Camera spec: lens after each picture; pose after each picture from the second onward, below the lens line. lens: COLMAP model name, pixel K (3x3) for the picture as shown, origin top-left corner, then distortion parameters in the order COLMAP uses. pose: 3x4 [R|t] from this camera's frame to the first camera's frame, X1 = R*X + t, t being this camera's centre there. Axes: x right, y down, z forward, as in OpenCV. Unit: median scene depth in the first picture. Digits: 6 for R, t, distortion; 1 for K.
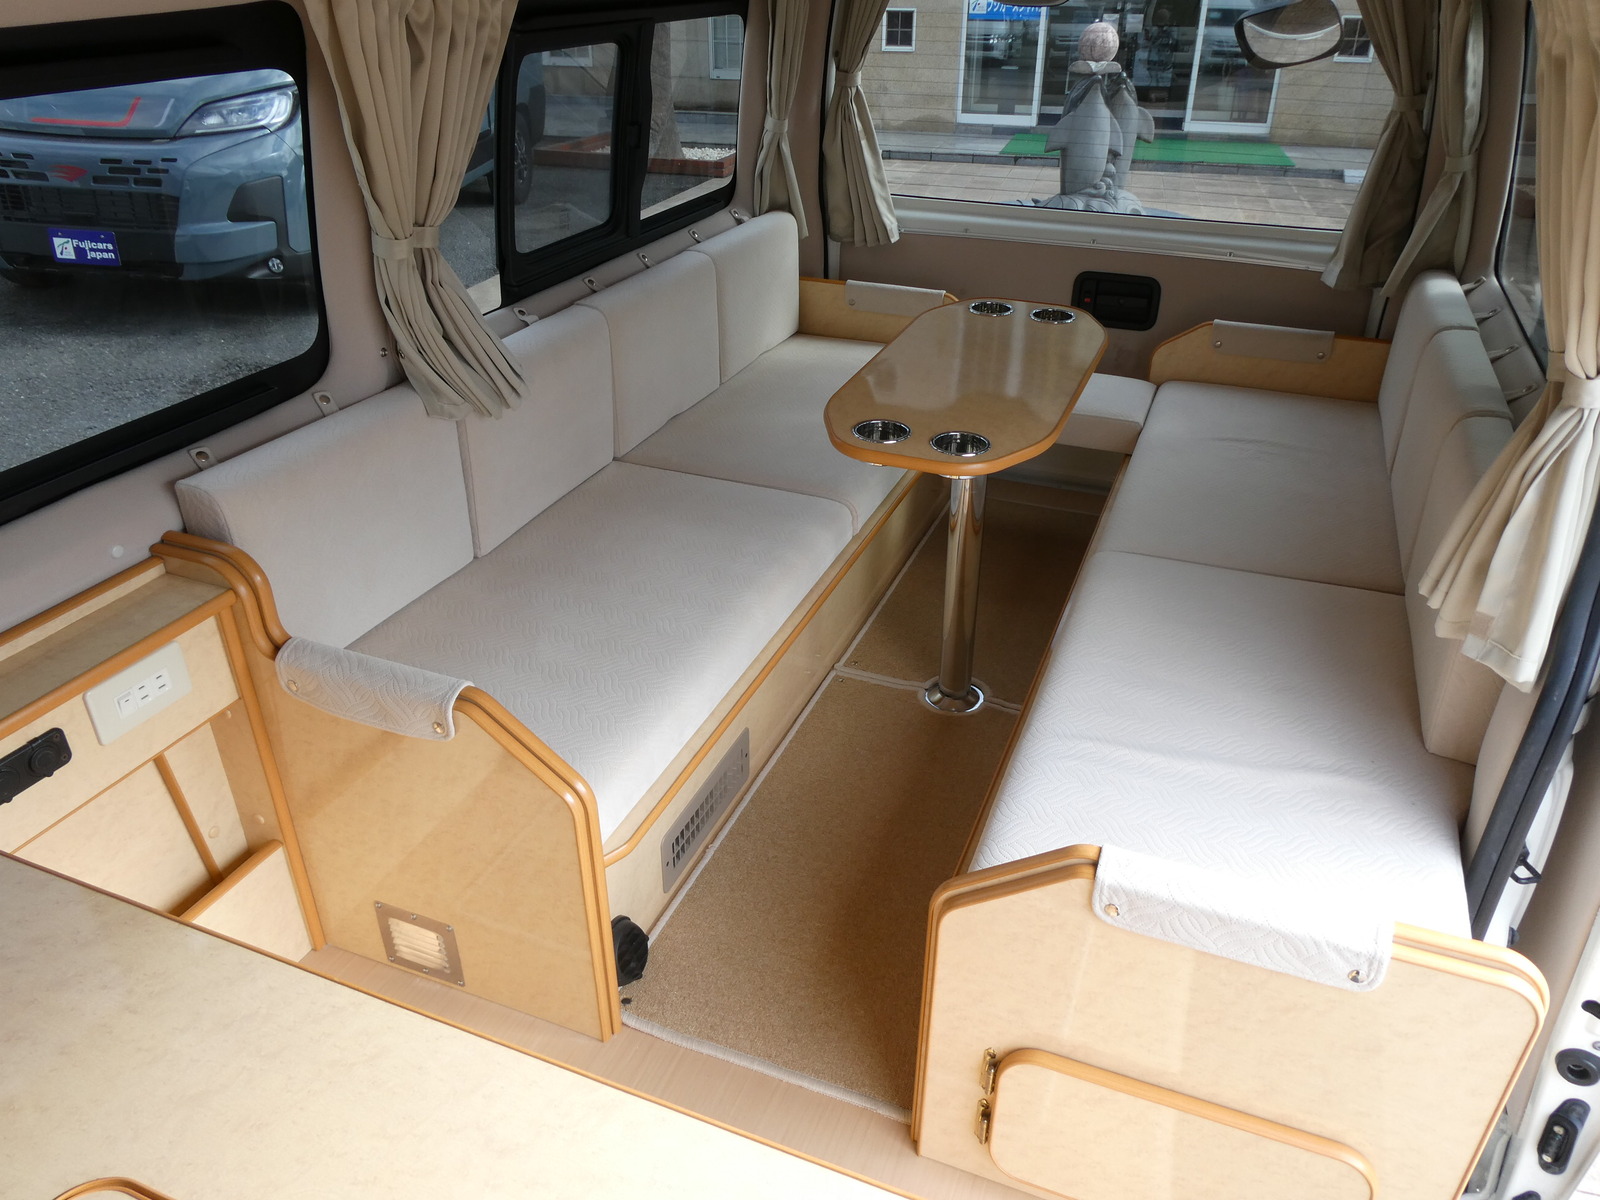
lens RADIAL K [[1140.8, 0, 799.8], [0, 1140.8, 601.5], [0, 0, 1]] dist [-0.003270, 0.006943]
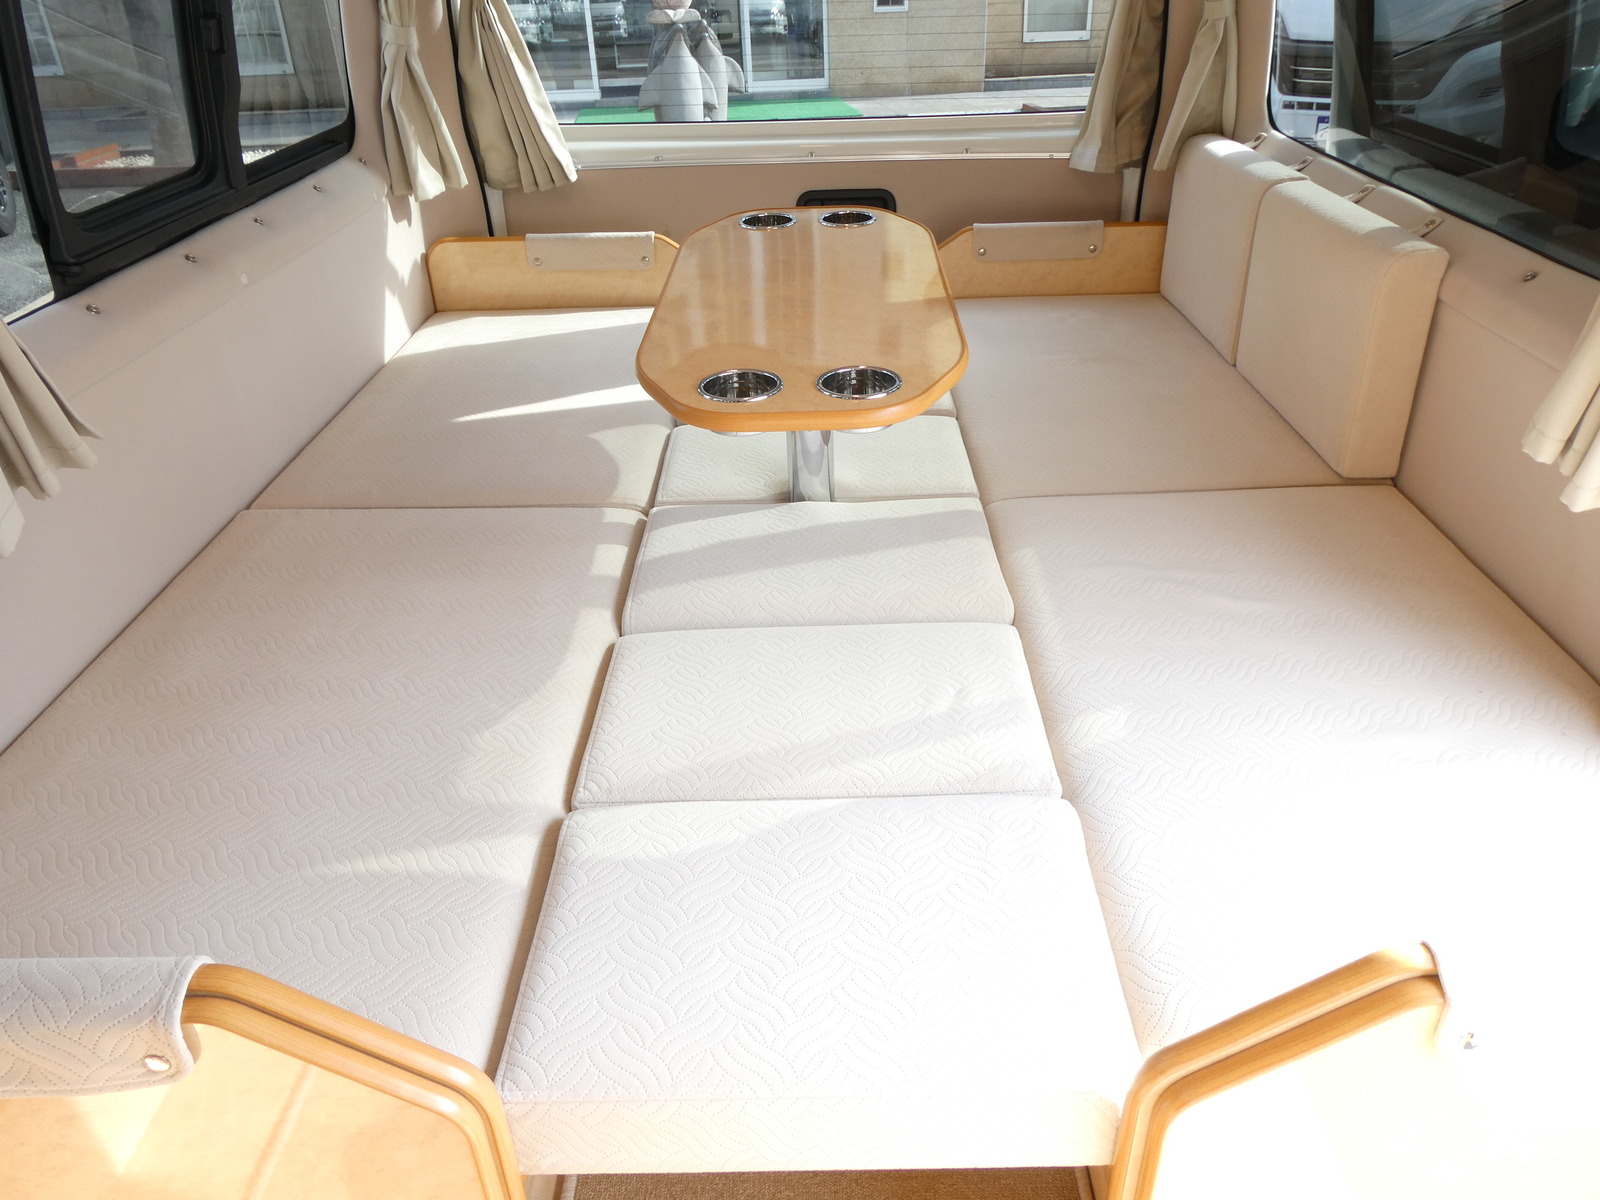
lens RADIAL K [[1140.8, 0, 799.3], [0, 1140.8, 594.6], [0, 0, 1]] dist [-0.003270, 0.006943]
pose [[0.927225, -0.210507, 0.309741, -0.085018], [0.211238, 0.976924, 0.031587, -0.025864], [-0.309243, 0.036141, 0.950296, 0.216597]]
